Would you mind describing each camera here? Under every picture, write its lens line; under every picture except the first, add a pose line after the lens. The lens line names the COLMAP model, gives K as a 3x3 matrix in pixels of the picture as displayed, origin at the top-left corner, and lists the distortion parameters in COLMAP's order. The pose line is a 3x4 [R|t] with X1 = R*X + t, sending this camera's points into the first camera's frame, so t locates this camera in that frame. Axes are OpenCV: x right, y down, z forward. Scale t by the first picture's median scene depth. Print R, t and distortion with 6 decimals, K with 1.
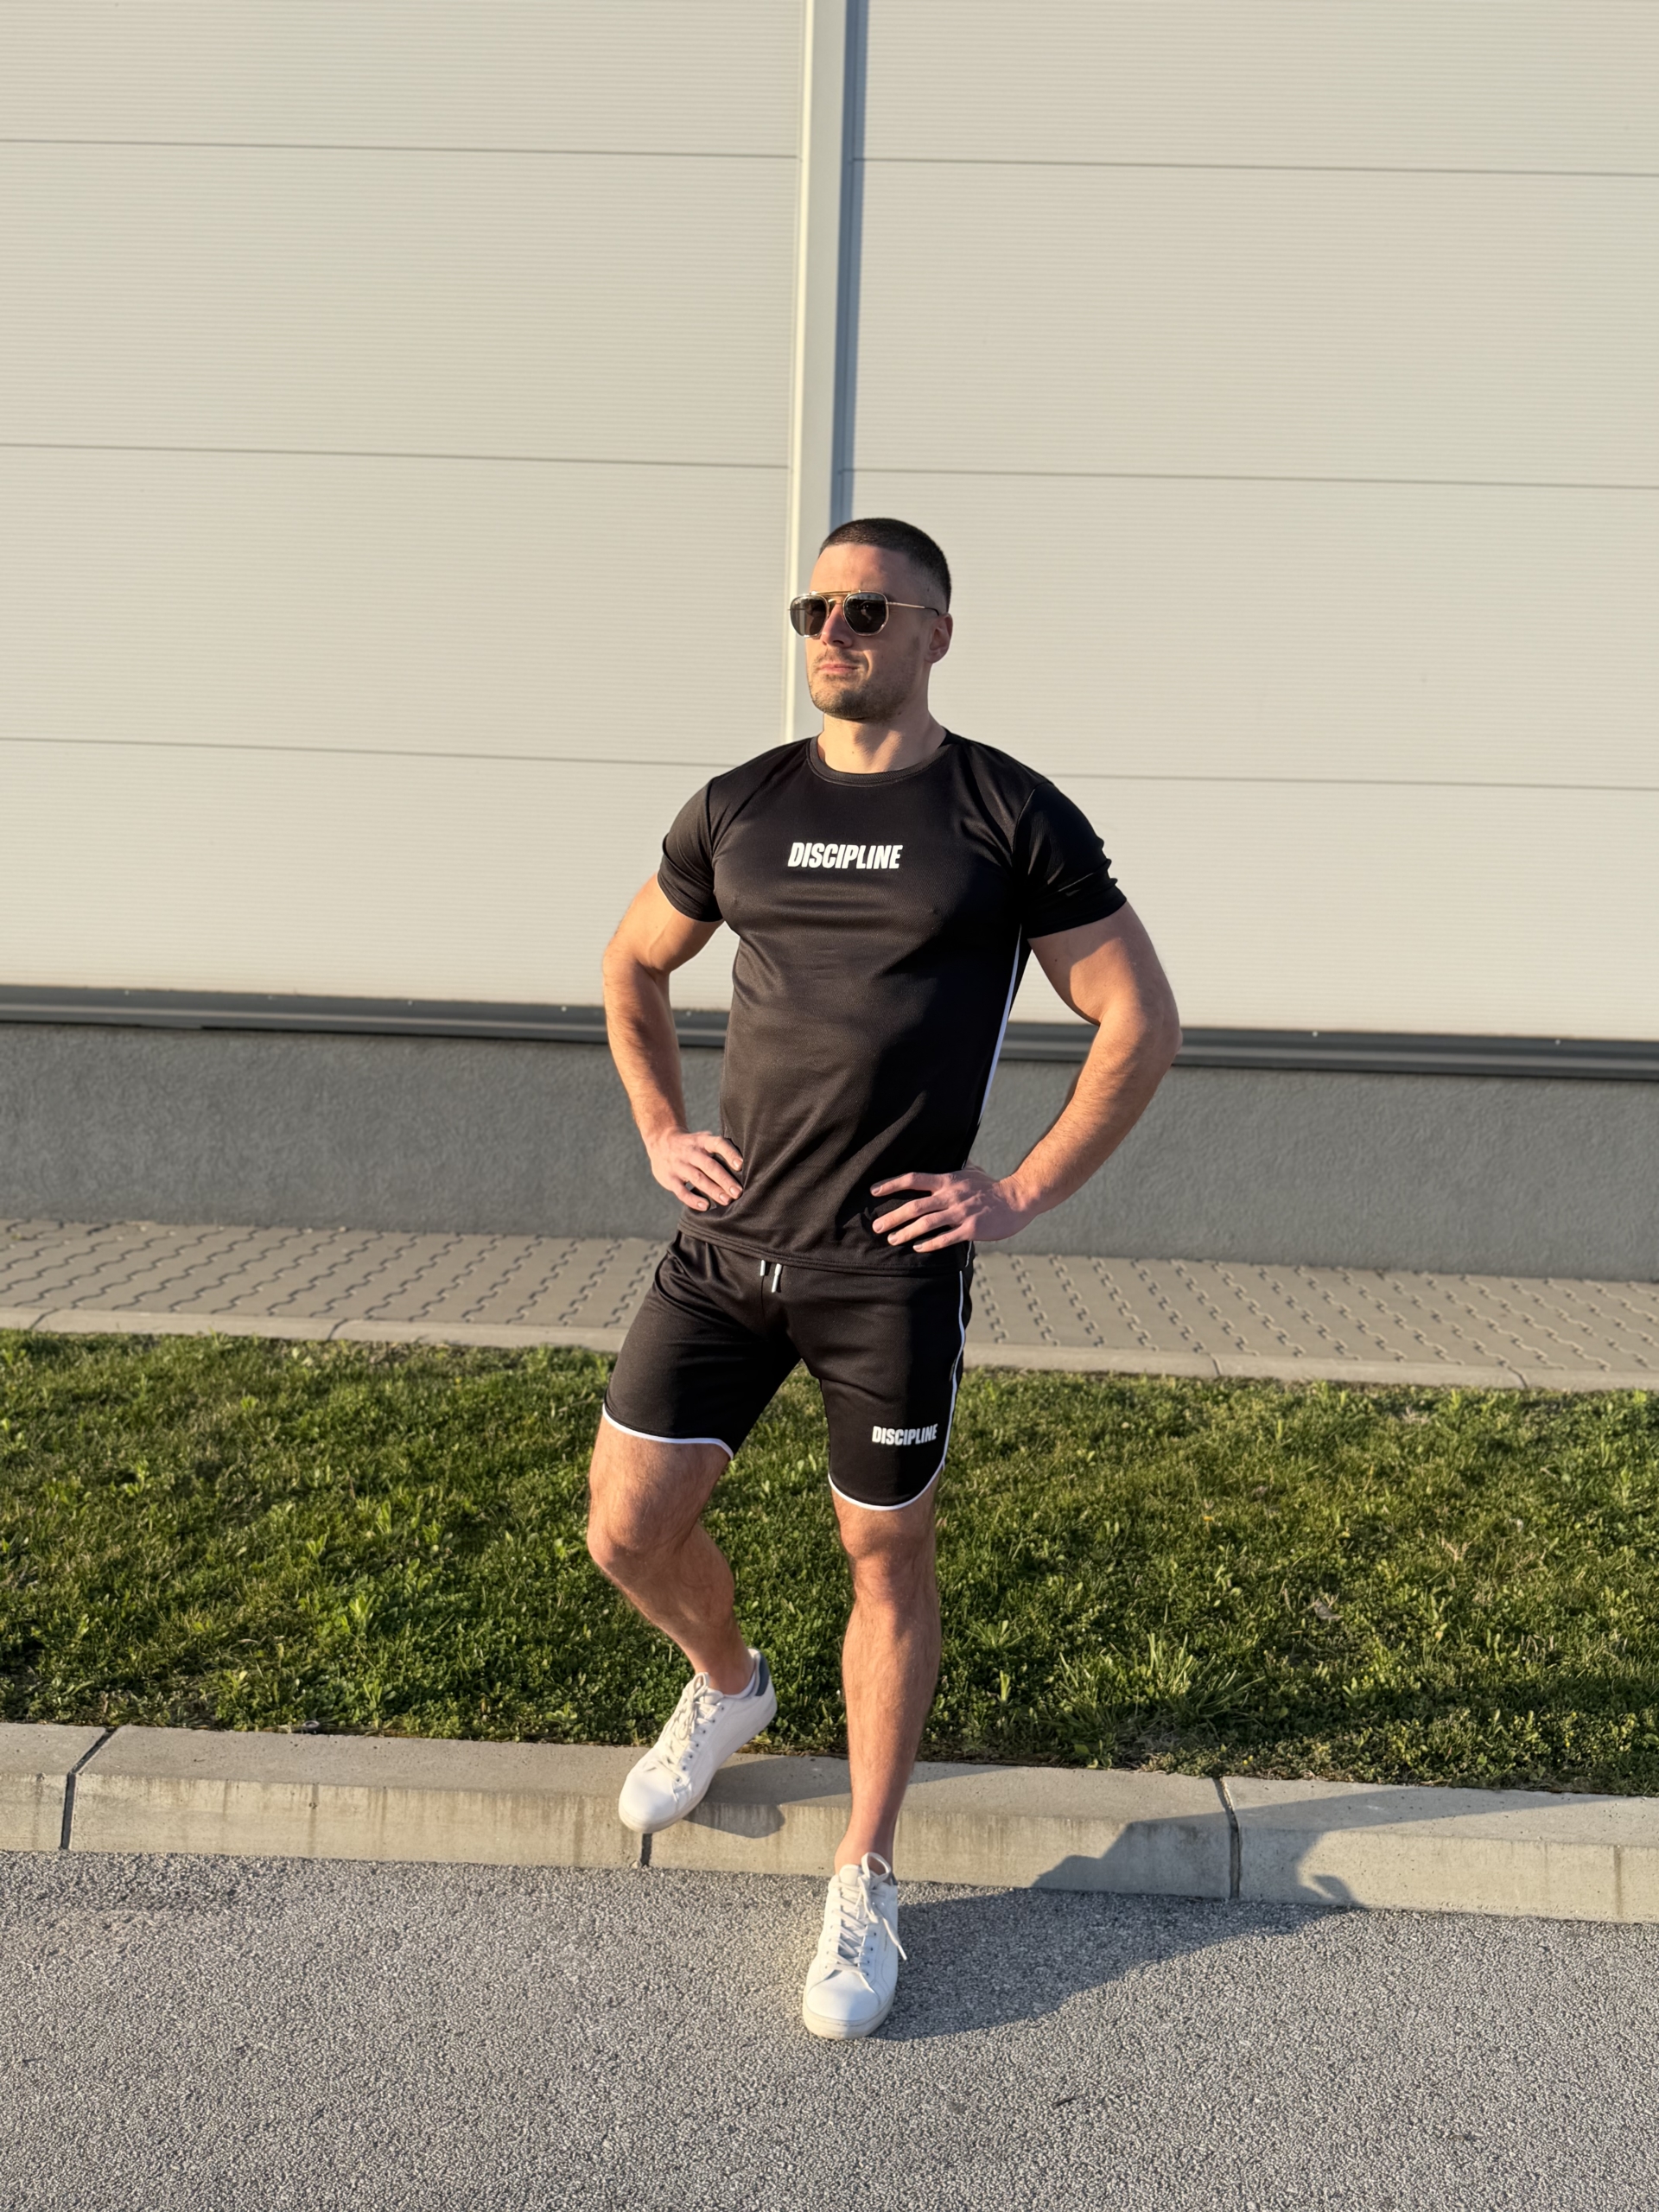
lens RADIAL K [[1823.8, 0, 826.9], [0, 1823.8, 1111.6], [0, 0, 1]] dist [0.184143, -0.423169]
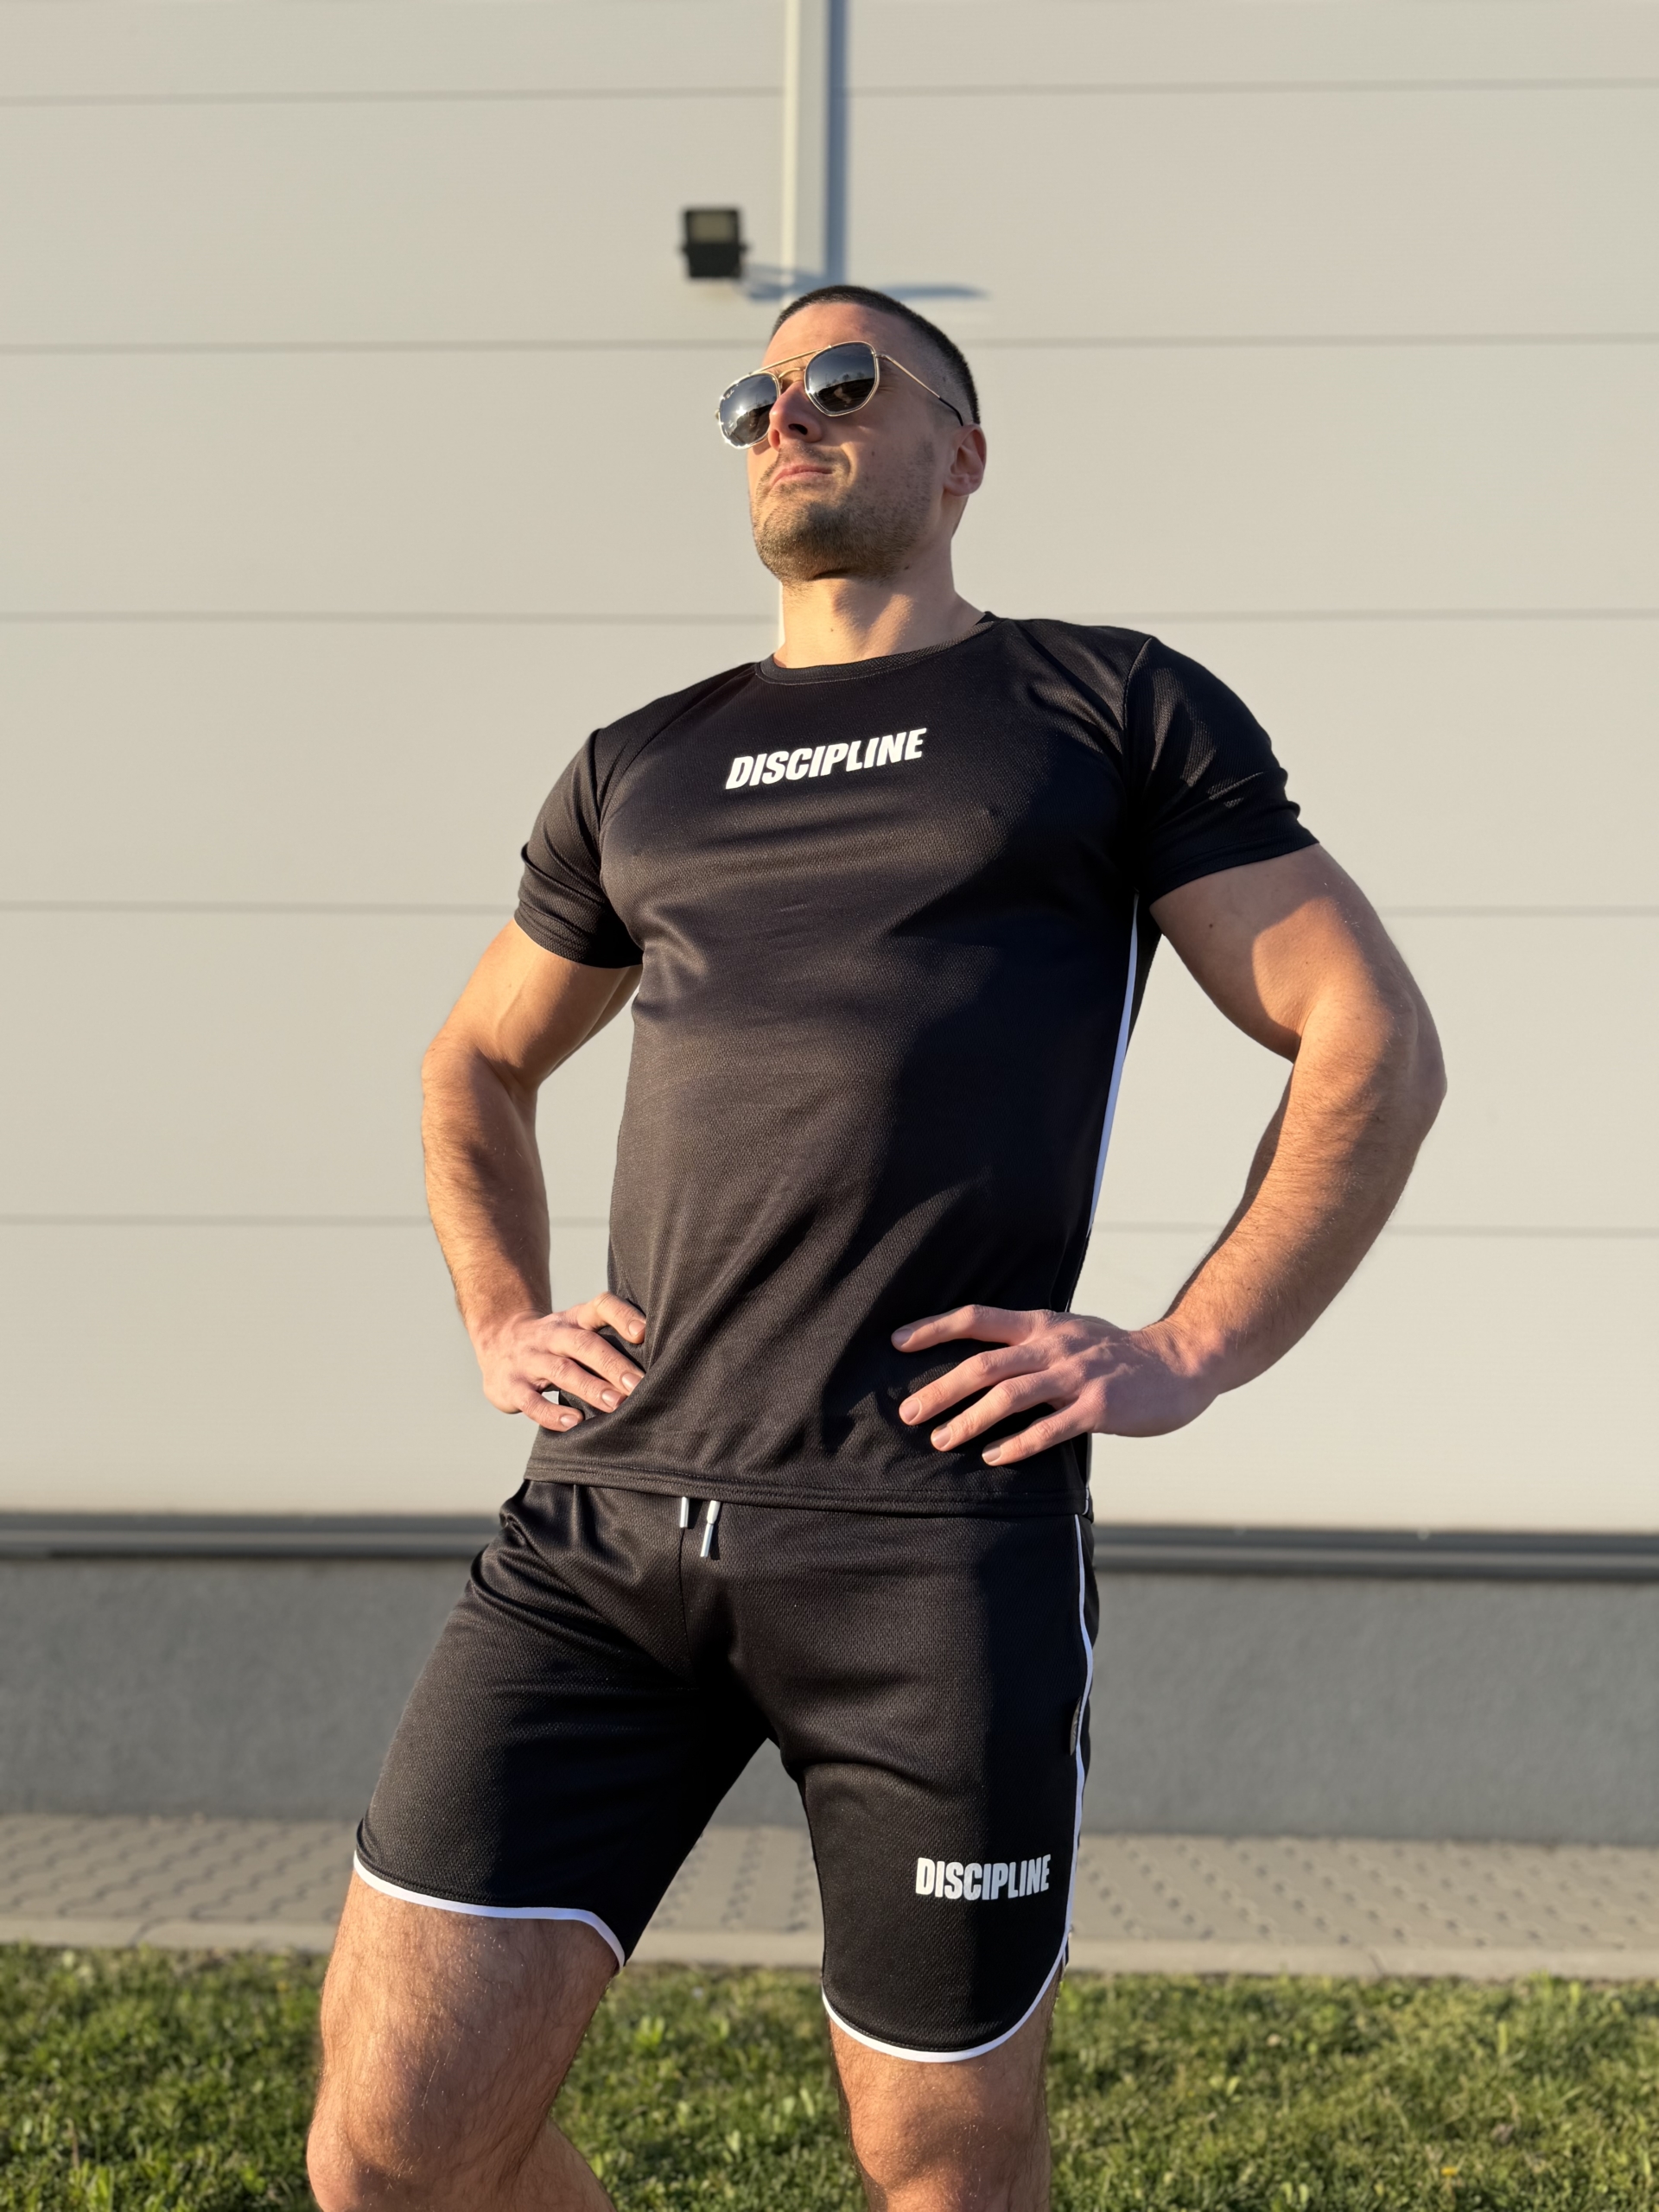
lens RADIAL K [[1869.7, 0, 811.3], [0, 1869.7, 1065.0], [0, 0, 1]] dist [-0.003373, 0.002299]
pose [[0.999736, -0.022971, 0.000511, 0.001941], [0.021673, 0.935423, -0.352866, 0.095638], [0.007628, 0.352784, 0.935674, 0.302945]]
